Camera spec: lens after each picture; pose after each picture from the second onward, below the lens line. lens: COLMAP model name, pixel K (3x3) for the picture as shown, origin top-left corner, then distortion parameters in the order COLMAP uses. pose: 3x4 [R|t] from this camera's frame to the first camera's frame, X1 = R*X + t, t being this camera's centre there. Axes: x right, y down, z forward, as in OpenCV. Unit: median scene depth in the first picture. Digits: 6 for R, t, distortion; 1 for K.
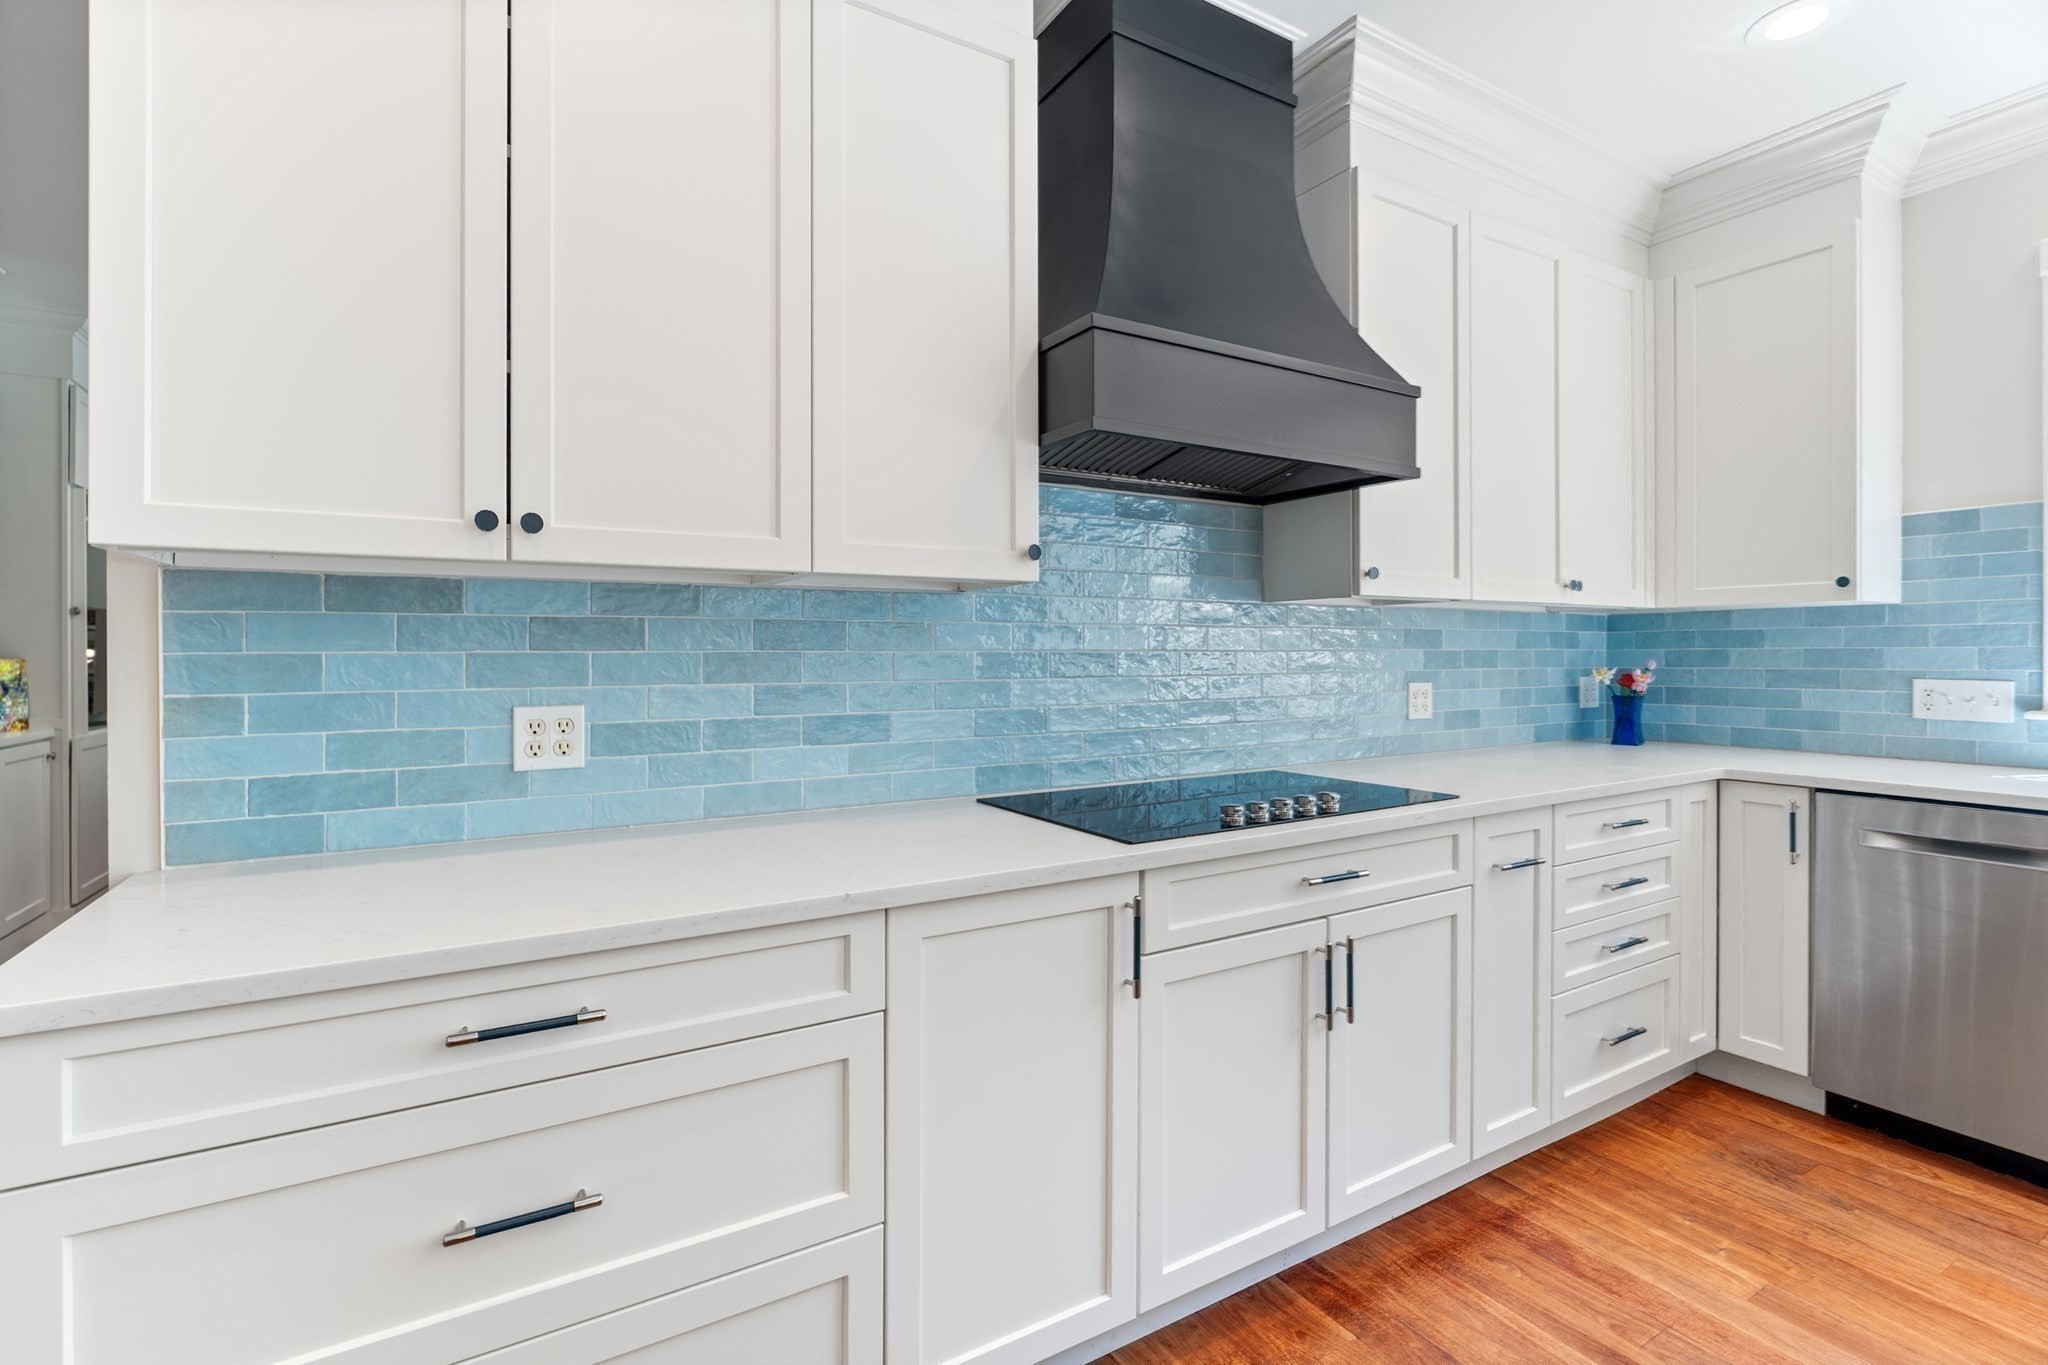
lens RADIAL K [[936.5, 0, 1029.1], [0, 936.5, 672.1], [0, 0, 1]] dist [-0.002448, -0.000152]
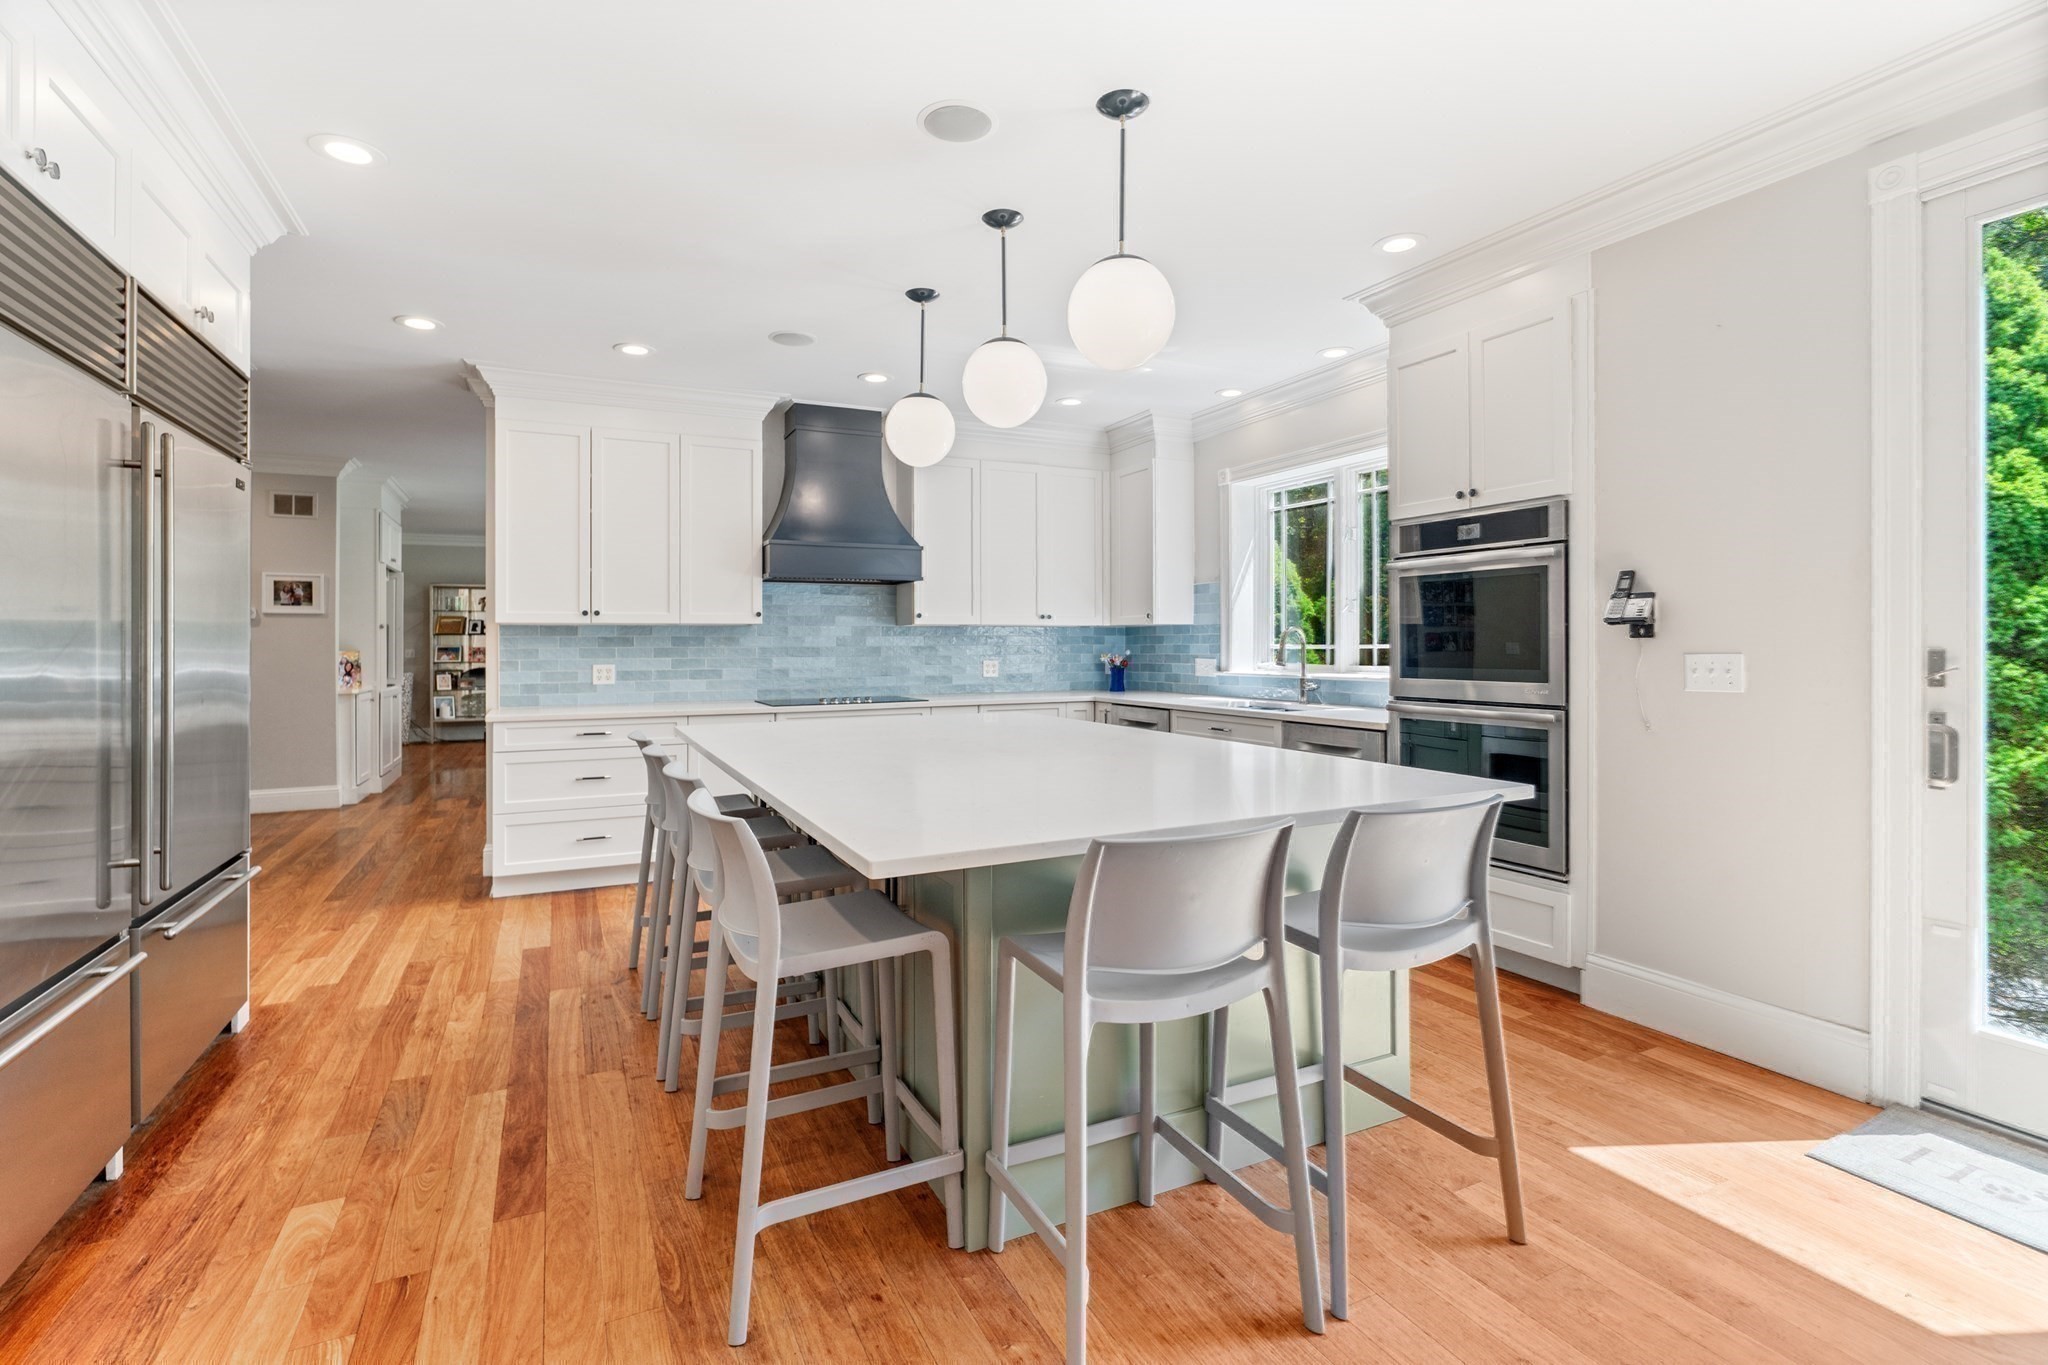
lens RADIAL K [[934.3, 0, 1018.7], [0, 934.3, 663.5], [0, 0, 1]] dist [0.000787, 0.000050]
pose [[0.996157, 0.000115, -0.087581, 0.965438], [-0.000169, 1.000000, -0.000611, 0.028260], [0.087581, 0.000624, 0.996157, -1.683381]]
